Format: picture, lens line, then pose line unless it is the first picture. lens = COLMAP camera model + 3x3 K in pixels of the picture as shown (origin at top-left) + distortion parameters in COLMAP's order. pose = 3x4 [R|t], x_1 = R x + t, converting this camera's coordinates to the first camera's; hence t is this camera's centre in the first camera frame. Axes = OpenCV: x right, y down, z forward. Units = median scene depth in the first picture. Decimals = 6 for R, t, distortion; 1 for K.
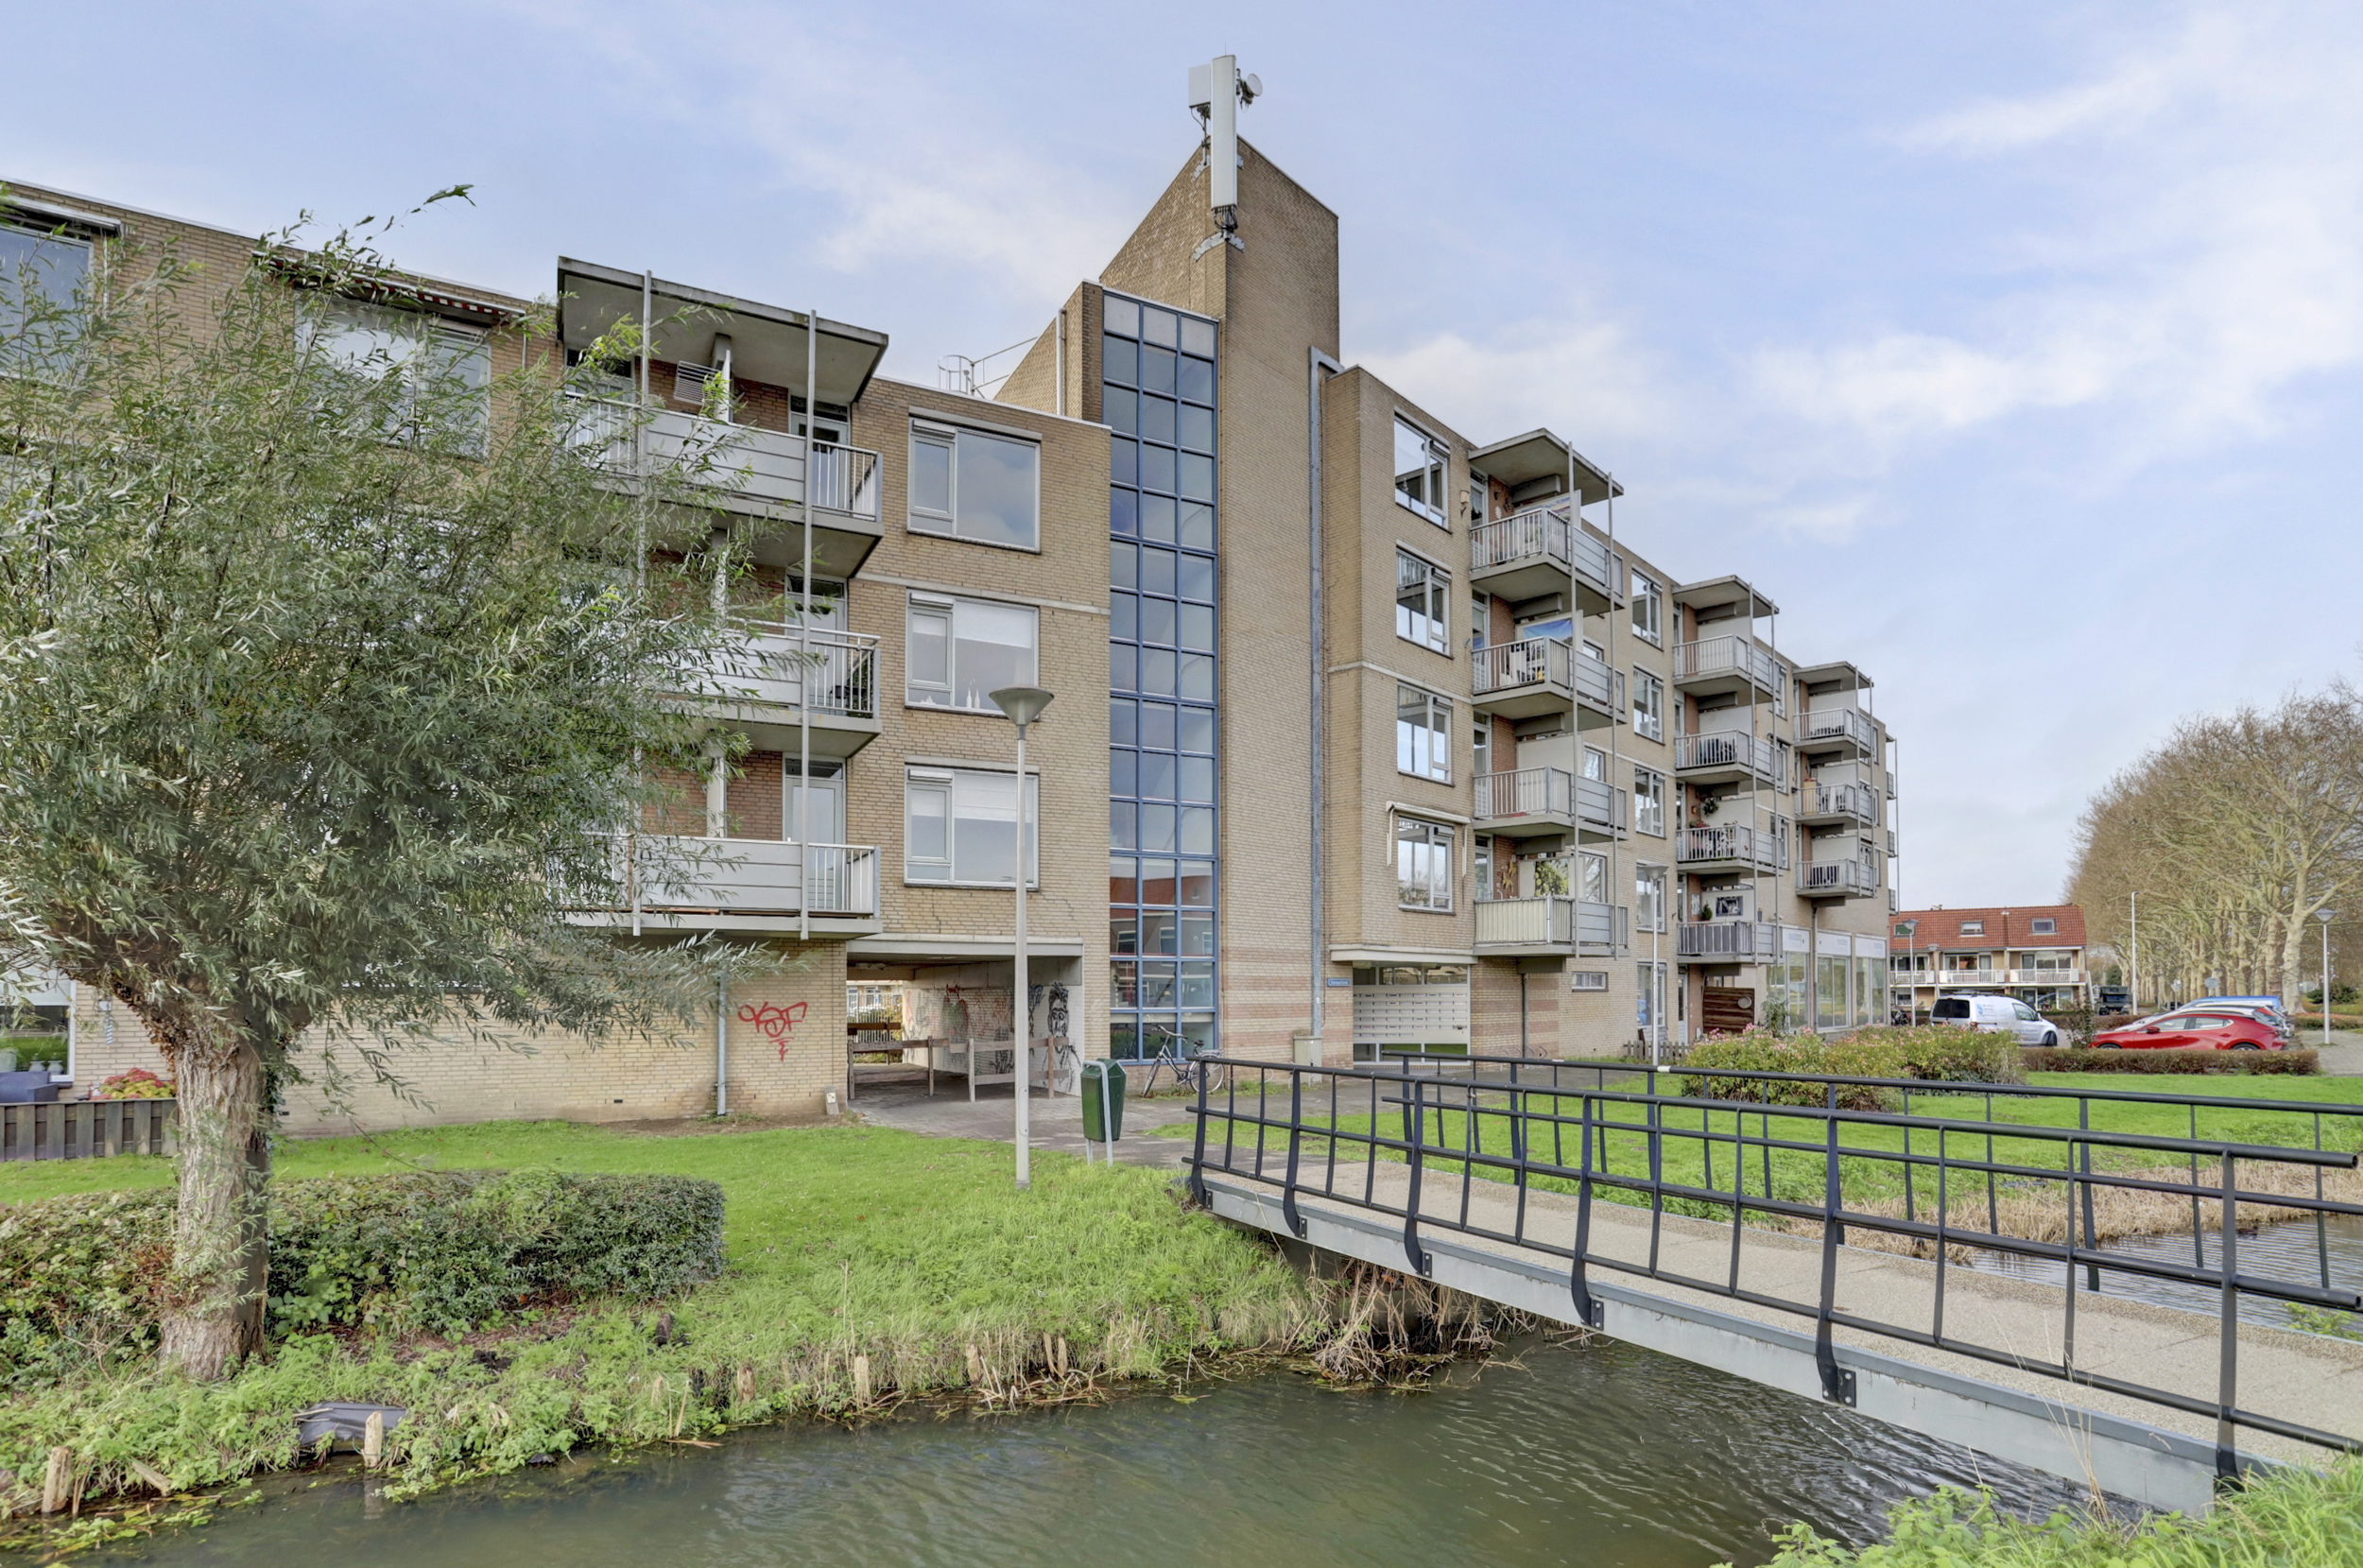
lens RADIAL K [[1247.9, 0, 1177.0], [0, 1247.9, 962.9], [0, 0, 1]] dist [-0.015325, 0.000768]
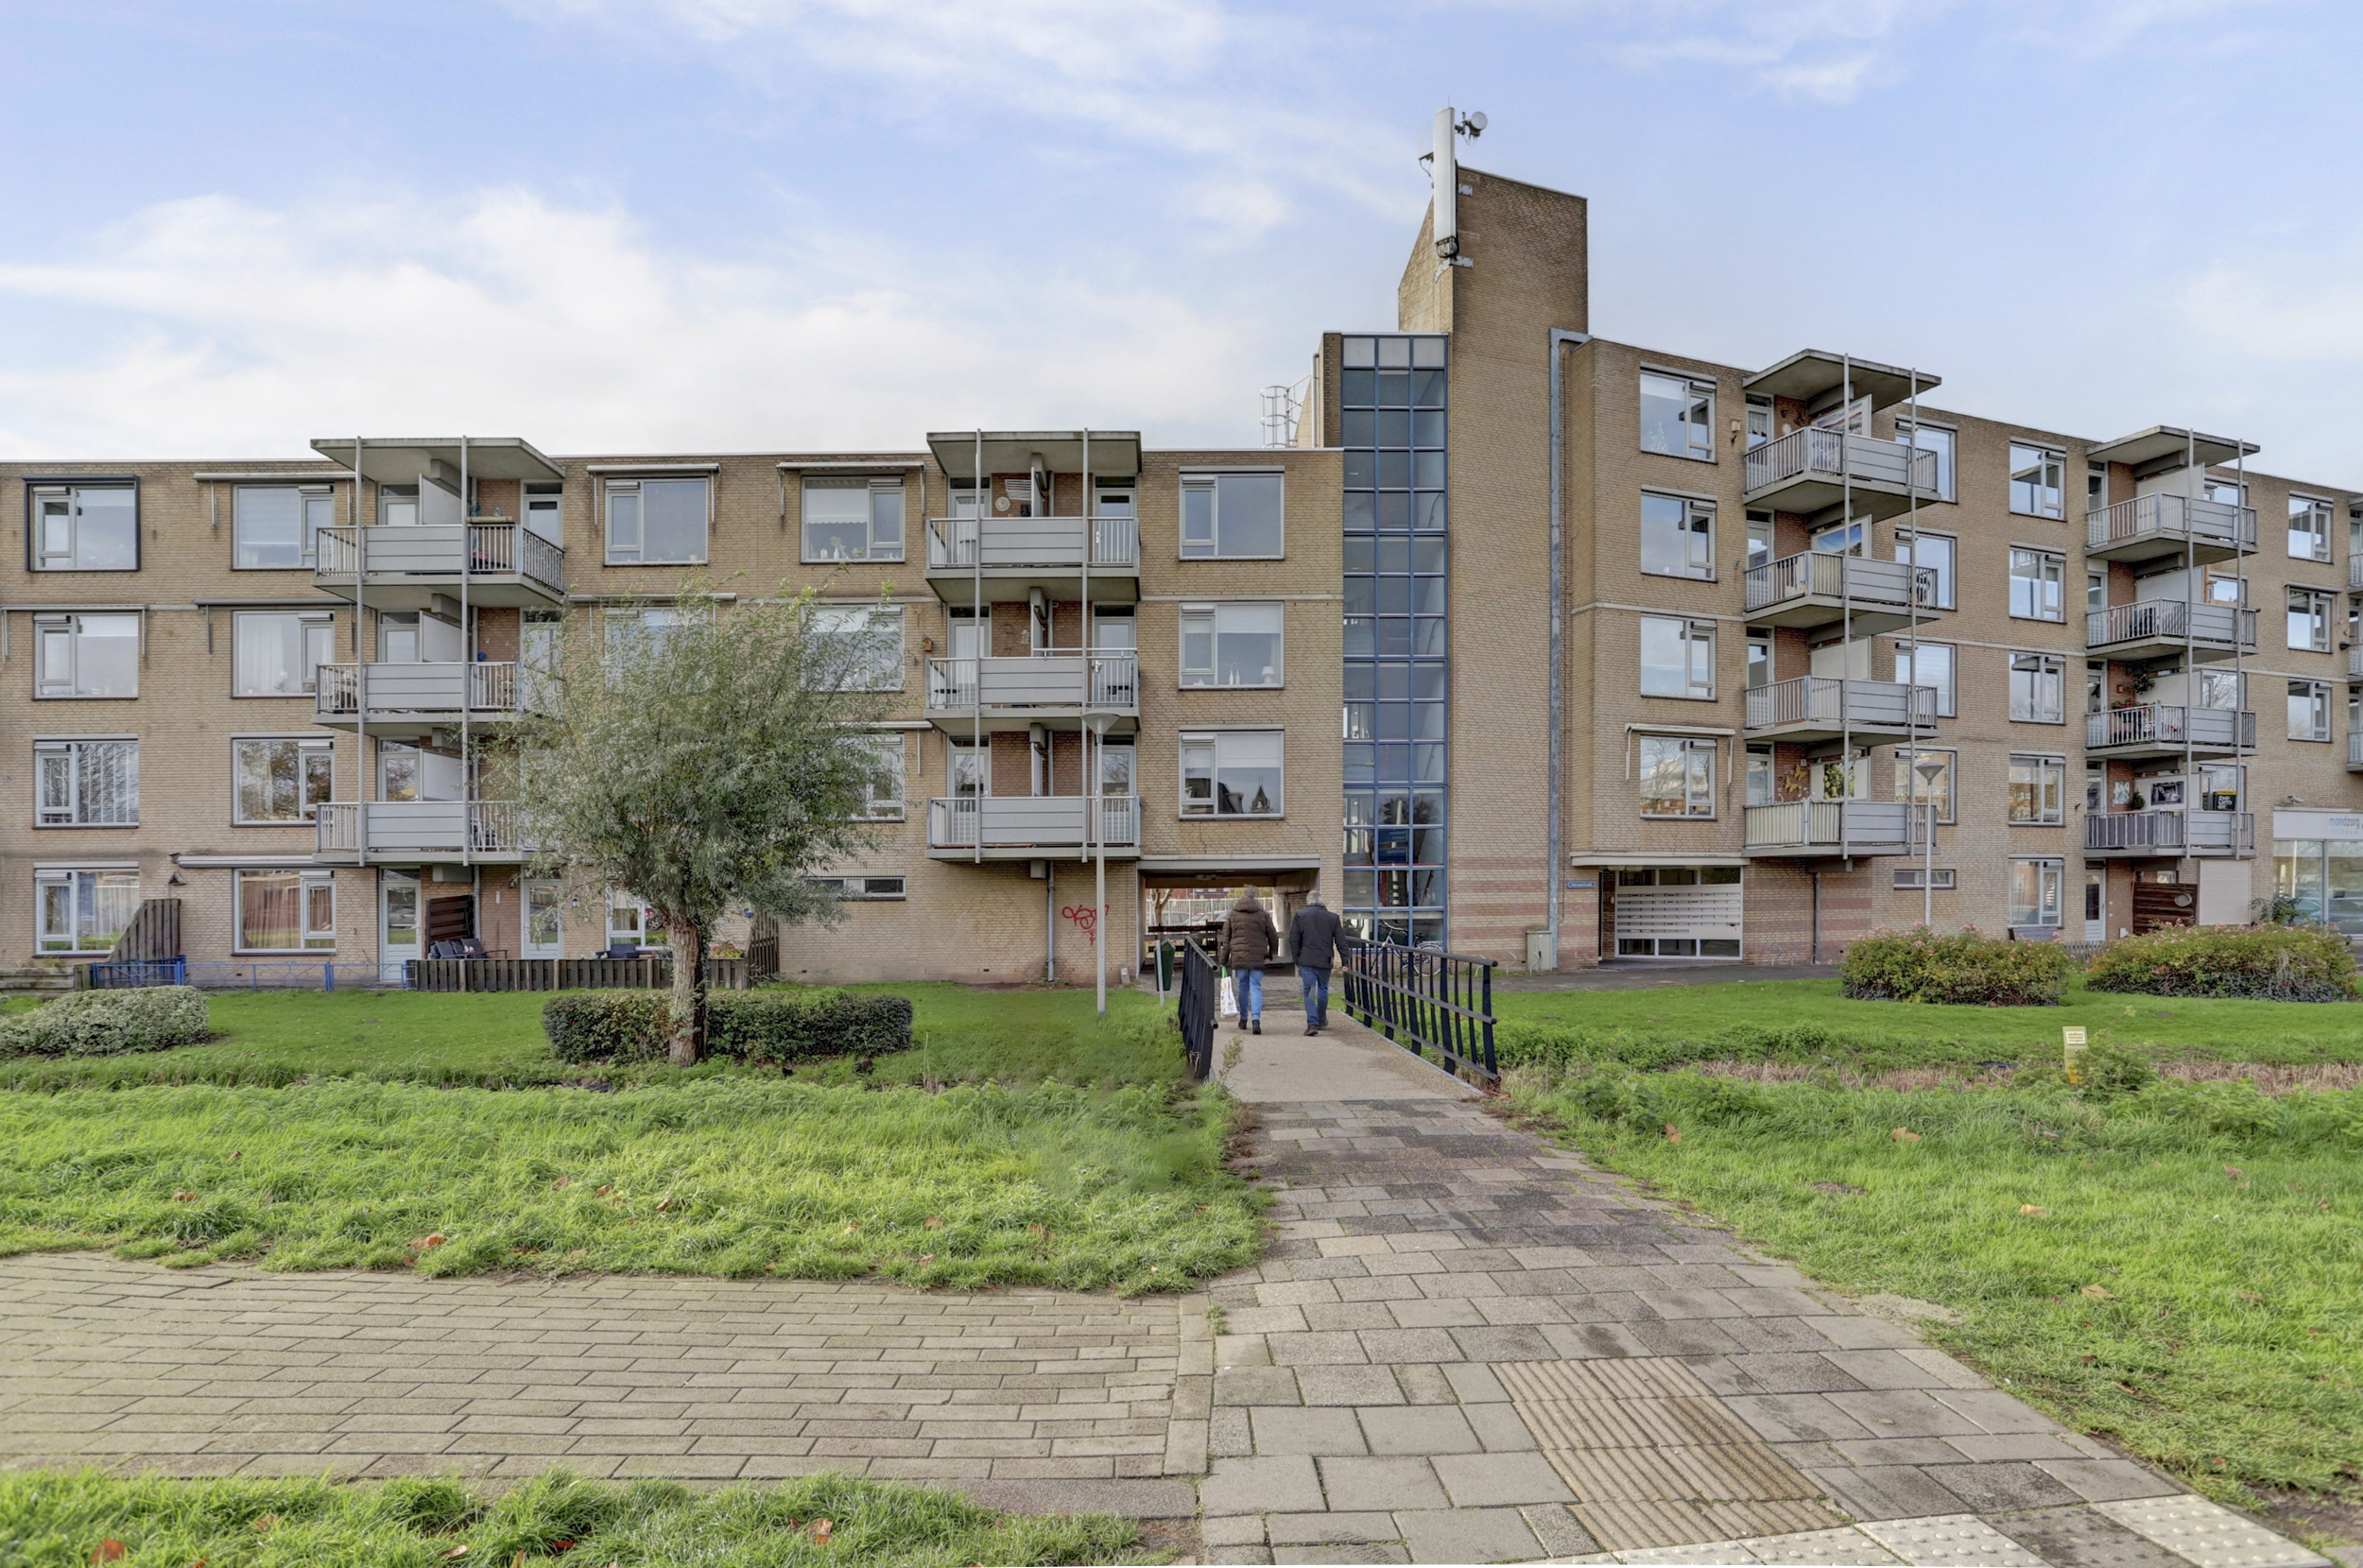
lens RADIAL K [[1225.2, 0, 1182.1], [0, 1225.2, 903.8], [0, 0, 1]] dist [-0.000691, 0.000251]
pose [[0.905283, -0.005151, -0.424778, 0.271113], [0.018614, 0.999447, 0.027550, -0.004792], [0.424401, -0.032847, 0.904878, -0.174509]]
